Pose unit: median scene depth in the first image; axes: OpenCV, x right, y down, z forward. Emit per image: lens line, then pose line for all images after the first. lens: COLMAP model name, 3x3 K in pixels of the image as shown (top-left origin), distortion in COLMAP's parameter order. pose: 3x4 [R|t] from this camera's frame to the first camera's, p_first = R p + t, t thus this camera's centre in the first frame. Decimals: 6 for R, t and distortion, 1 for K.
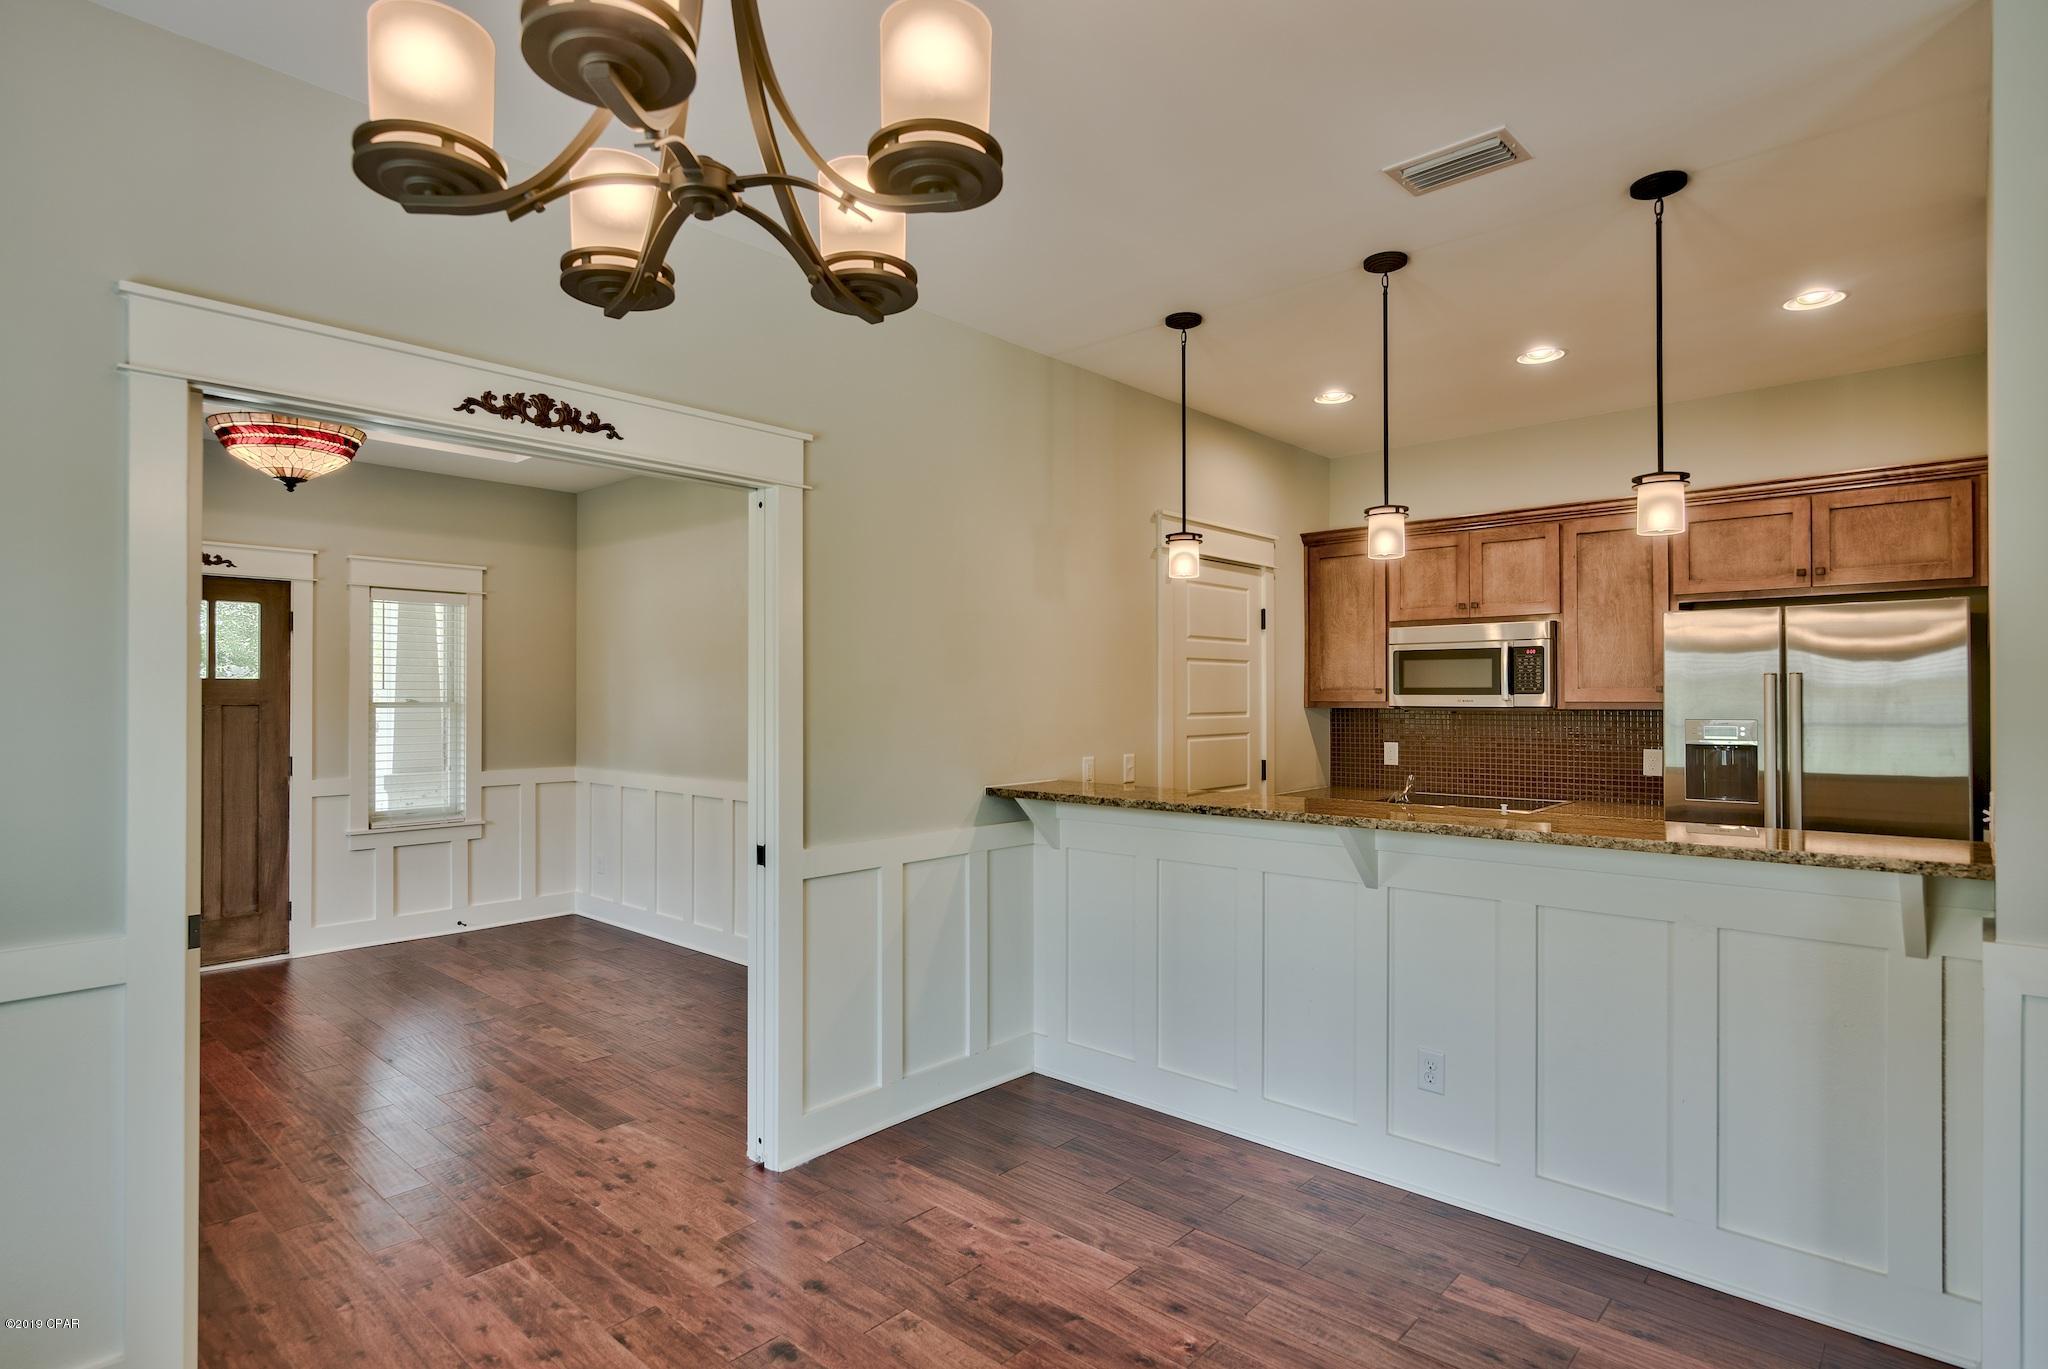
lens RADIAL K [[1048.3, 0, 1024.0], [0, 1048.3, 684.5], [0, 0, 1]] dist [0.014301, -0.000238]
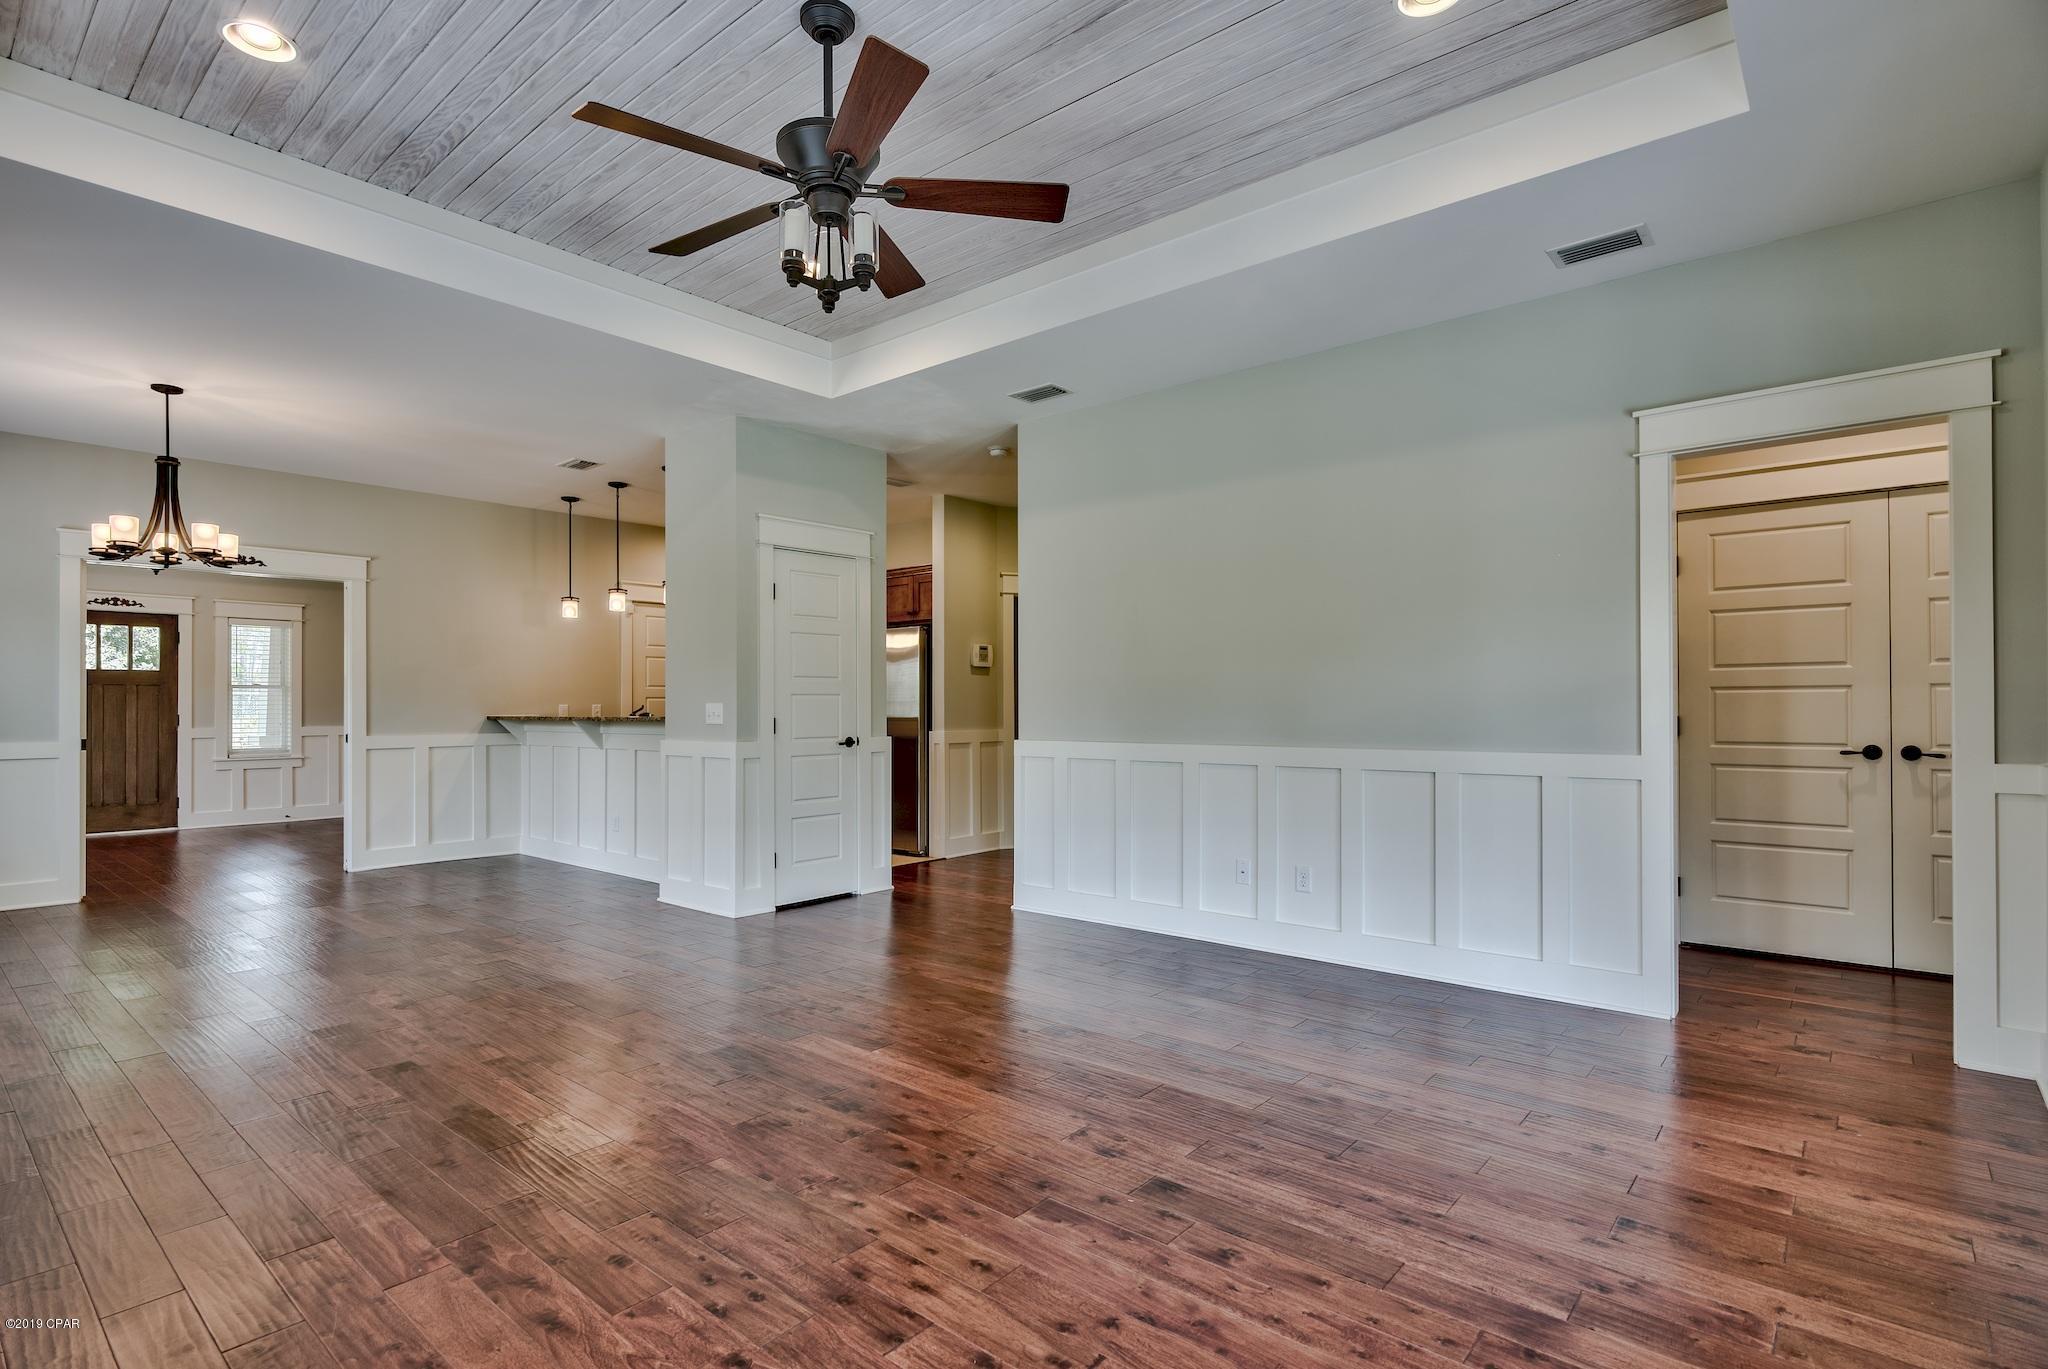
lens RADIAL K [[986.8, 0, 1025.6], [0, 986.8, 690.5], [0, 0, 1]] dist [-0.001653, 0.000298]
pose [[0.999250, -0.003050, 0.038592, 0.944393], [0.003172, 0.999990, -0.003114, 0.054605], [-0.038582, 0.003235, 0.999250, -1.005098]]
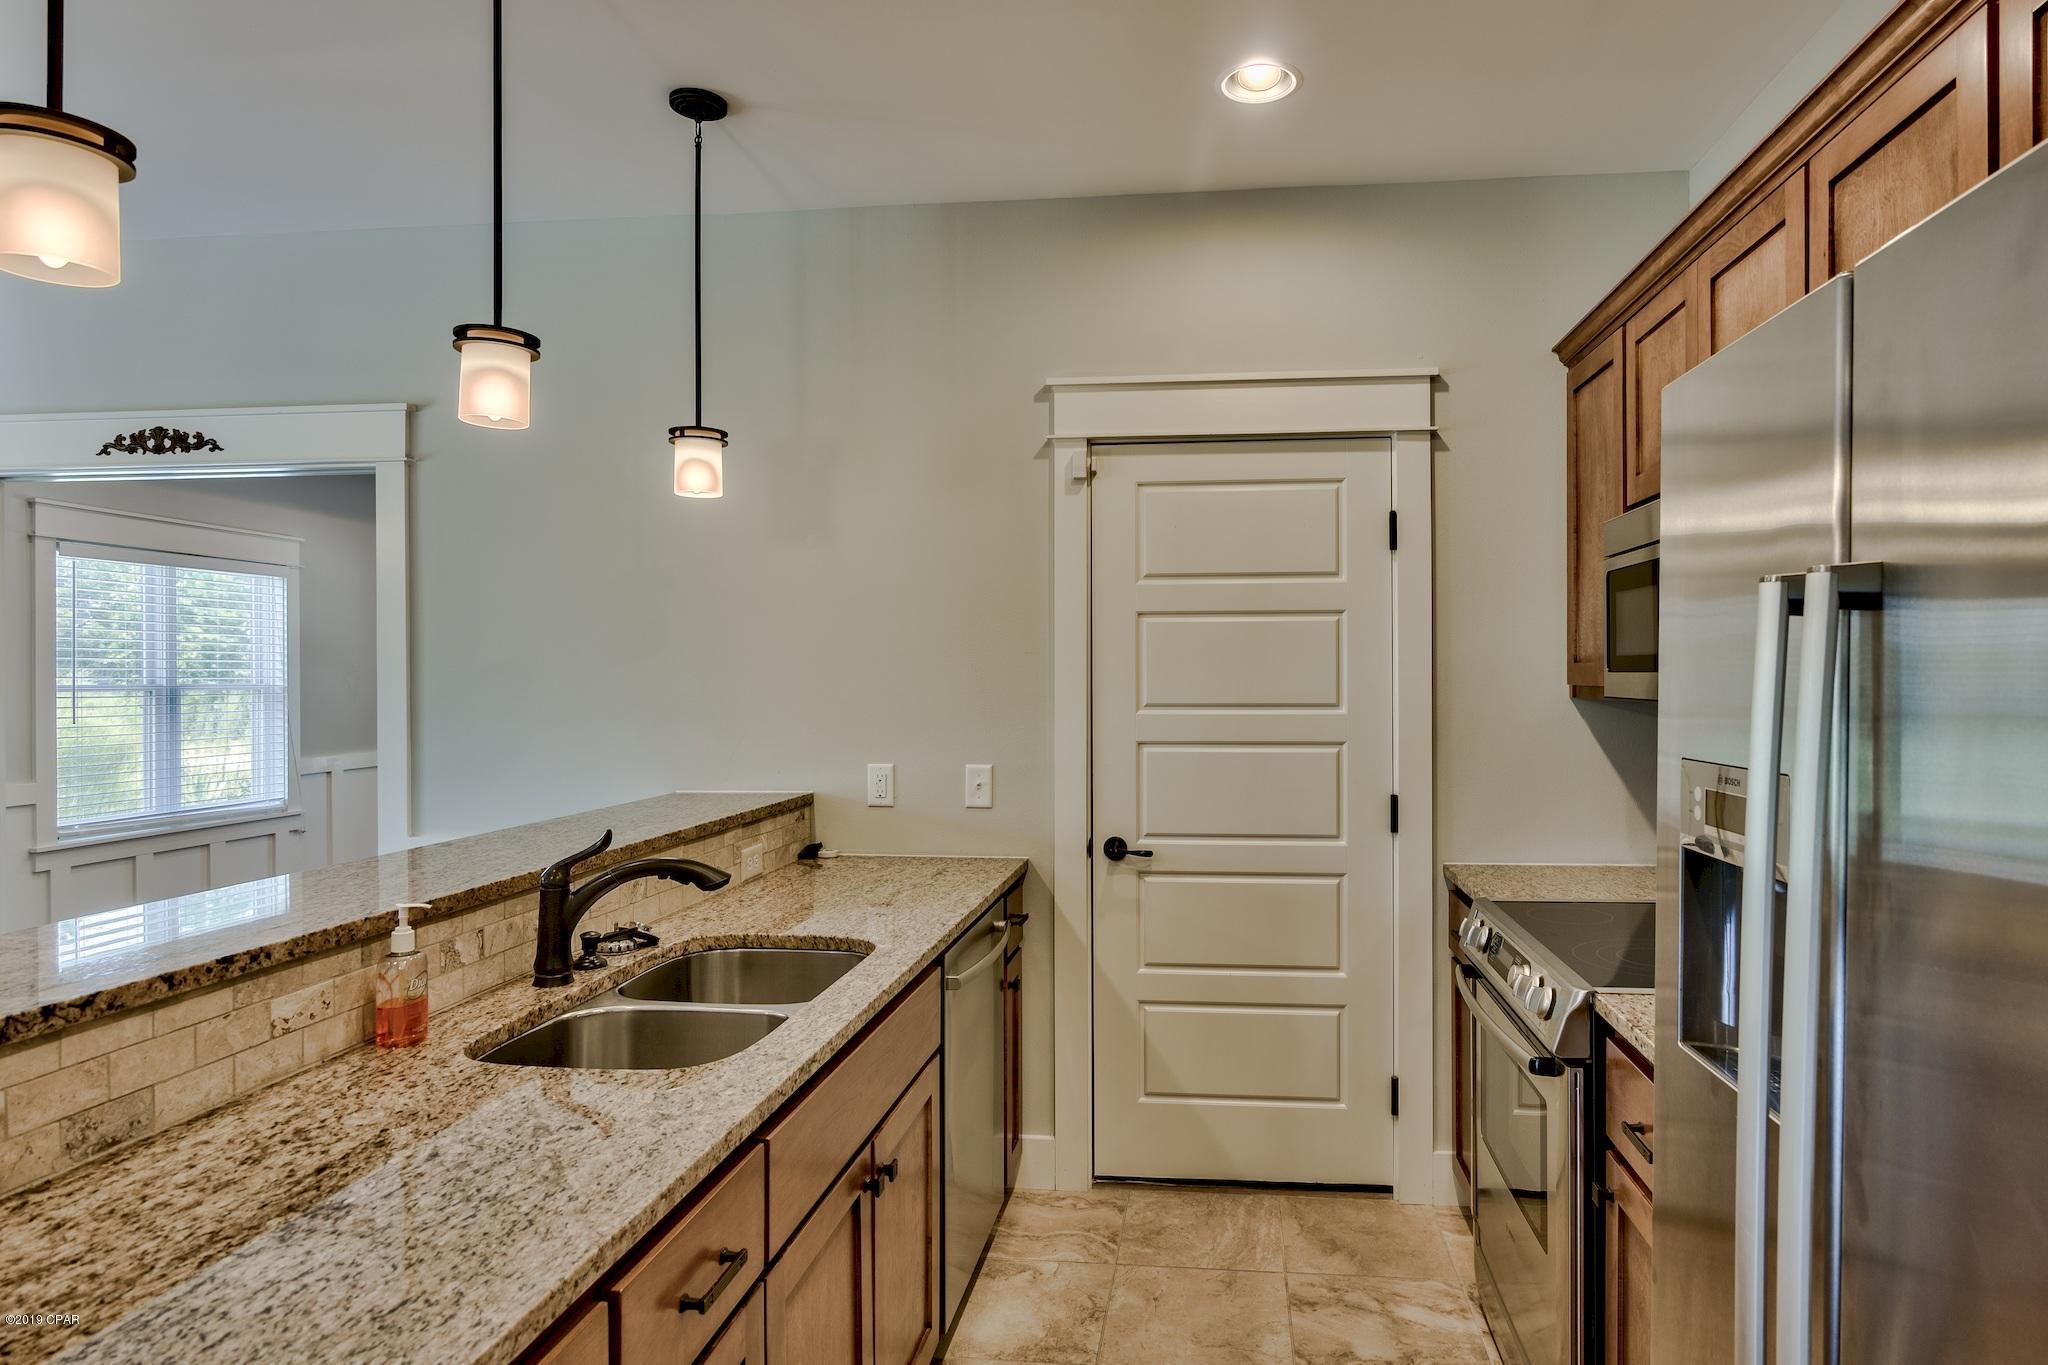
lens RADIAL K [[1128.4, 0, 1097.7], [0, 1128.4, 685.3], [0, 0, 1]] dist [0.000361, 0.000436]
pose [[0.586374, 0.002383, -0.810037, 0.828582], [0.006664, 0.999948, 0.007766, 0.014470], [0.810013, -0.009952, 0.586327, 0.738016]]
